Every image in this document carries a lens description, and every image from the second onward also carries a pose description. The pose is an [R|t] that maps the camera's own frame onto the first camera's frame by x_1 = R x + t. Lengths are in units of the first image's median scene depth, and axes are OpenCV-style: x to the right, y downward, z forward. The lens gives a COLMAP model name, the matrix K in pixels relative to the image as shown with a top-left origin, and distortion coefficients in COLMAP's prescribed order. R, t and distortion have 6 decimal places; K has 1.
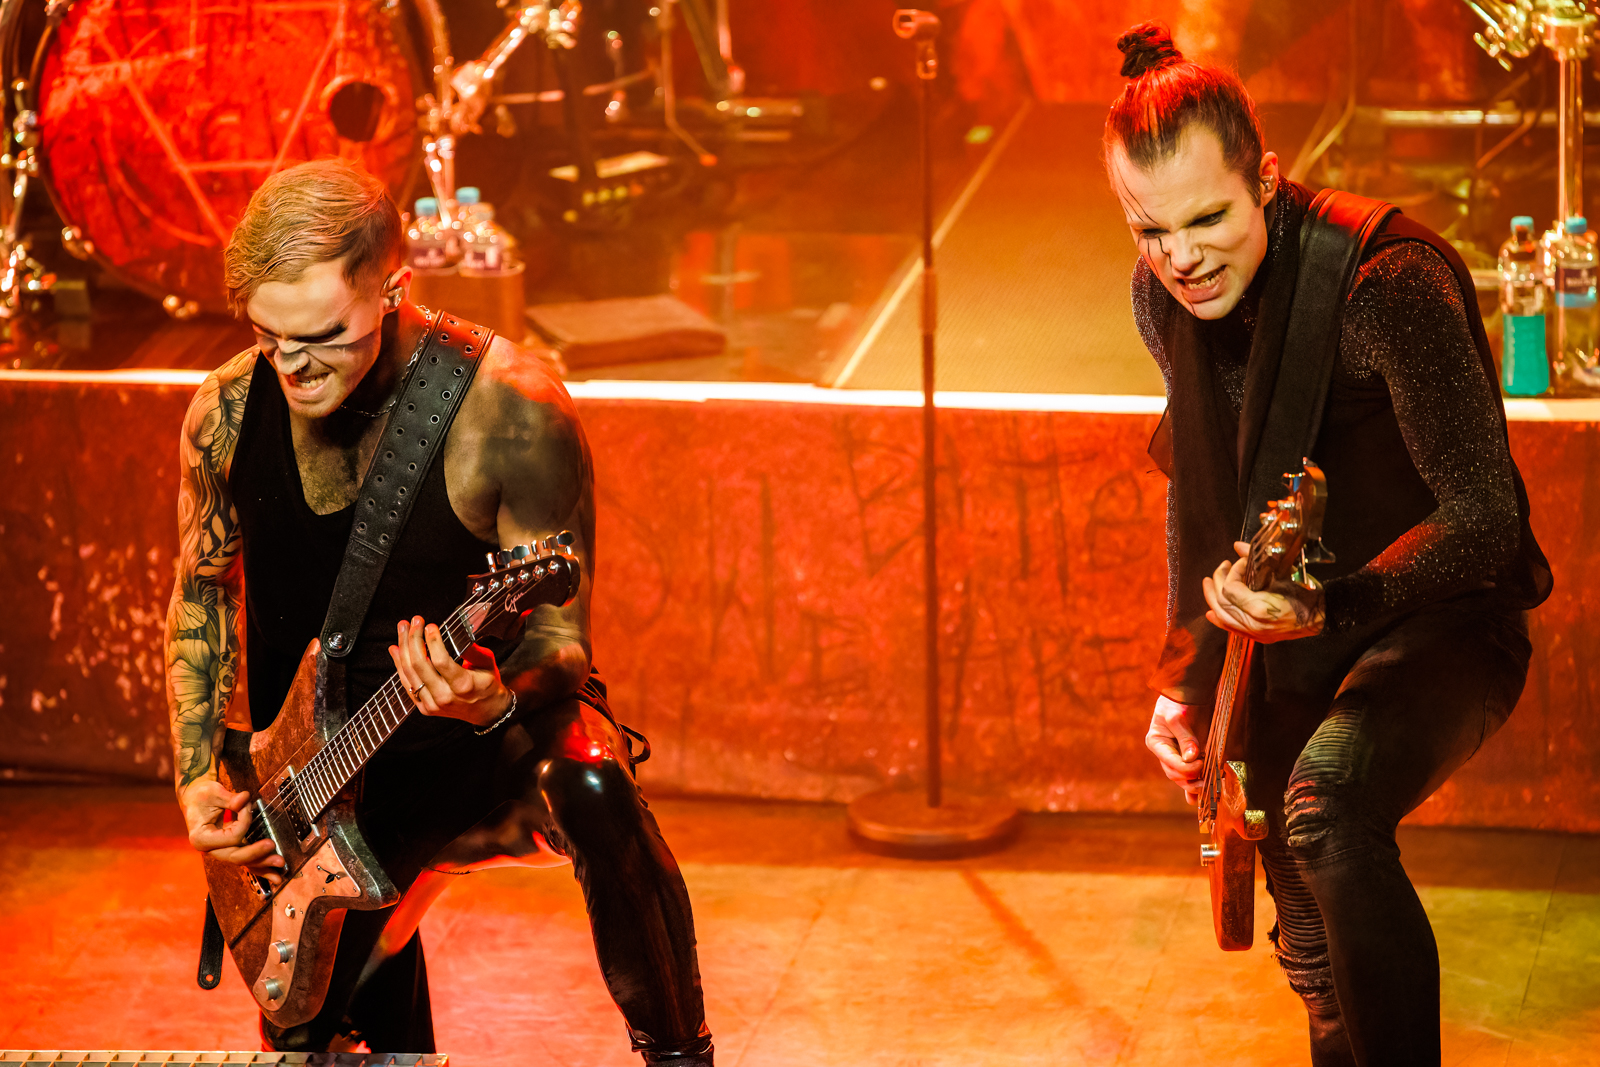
lens RADIAL K [[9272.9, 0, 802.1], [0, 9272.9, 529.9], [0, 0, 1]] dist [2.230629, 0.000000]
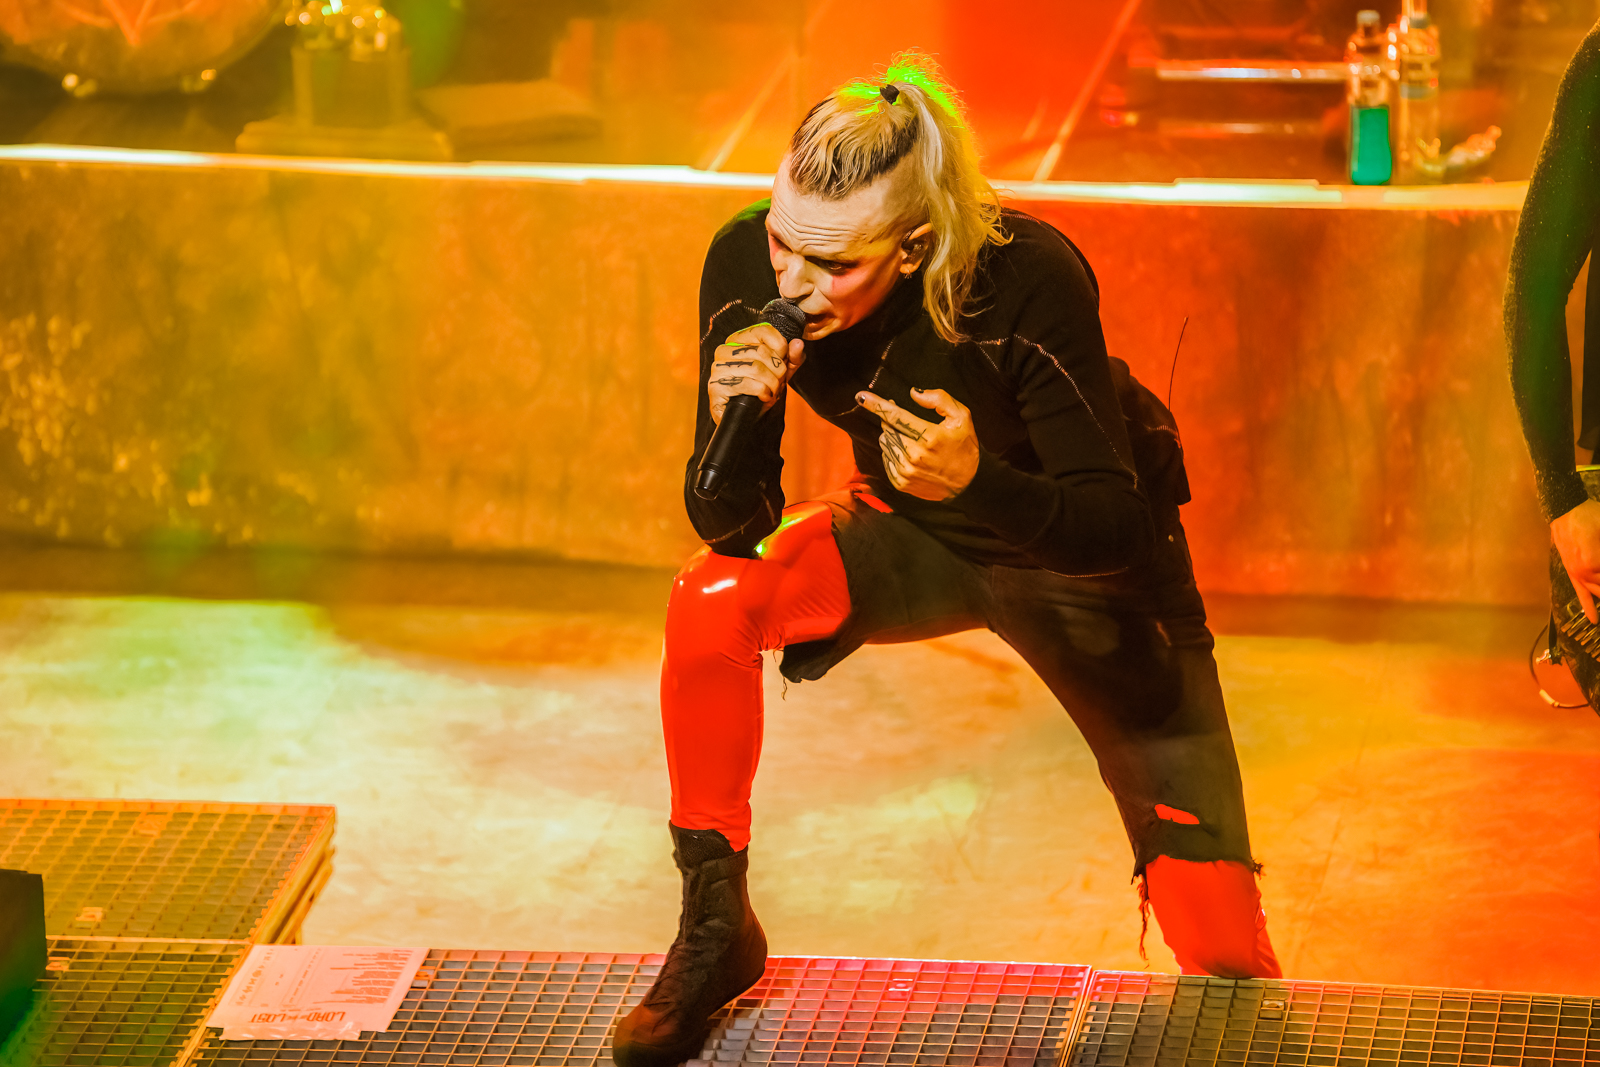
lens RADIAL K [[8575.6, 0, 763.7], [0, 8575.6, 514.9], [0, 0, 1]] dist [1.567269, 0.000000]
pose [[0.999914, 0.007948, 0.010451, -0.000243], [-0.008202, 0.999666, 0.024505, -0.000488], [-0.010253, -0.024589, 0.999645, 0.036341]]
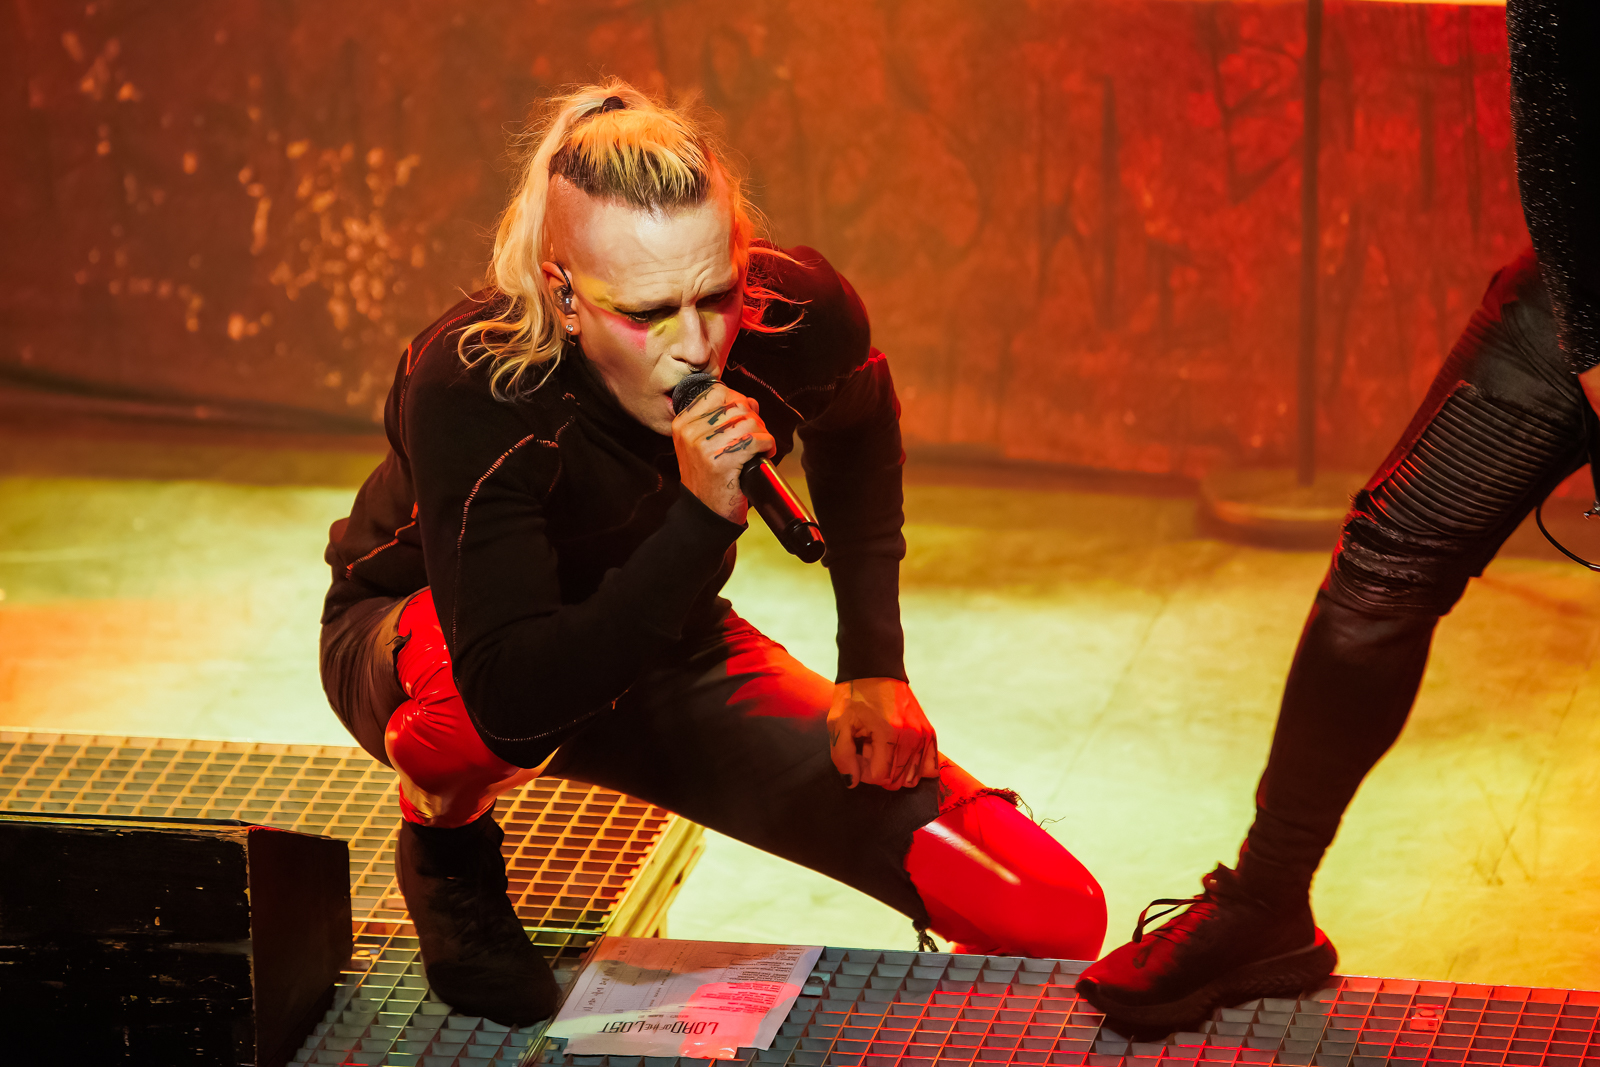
lens RADIAL K [[9272.9, 0, 739.5], [0, 9272.9, 476.3], [0, 0, 1]] dist [2.230629, 0.000000]
pose [[0.998878, 0.027522, -0.038538, -0.003874], [-0.026493, 0.999285, 0.026974, 0.007901], [0.039253, -0.025923, 0.998893, 0.170825]]
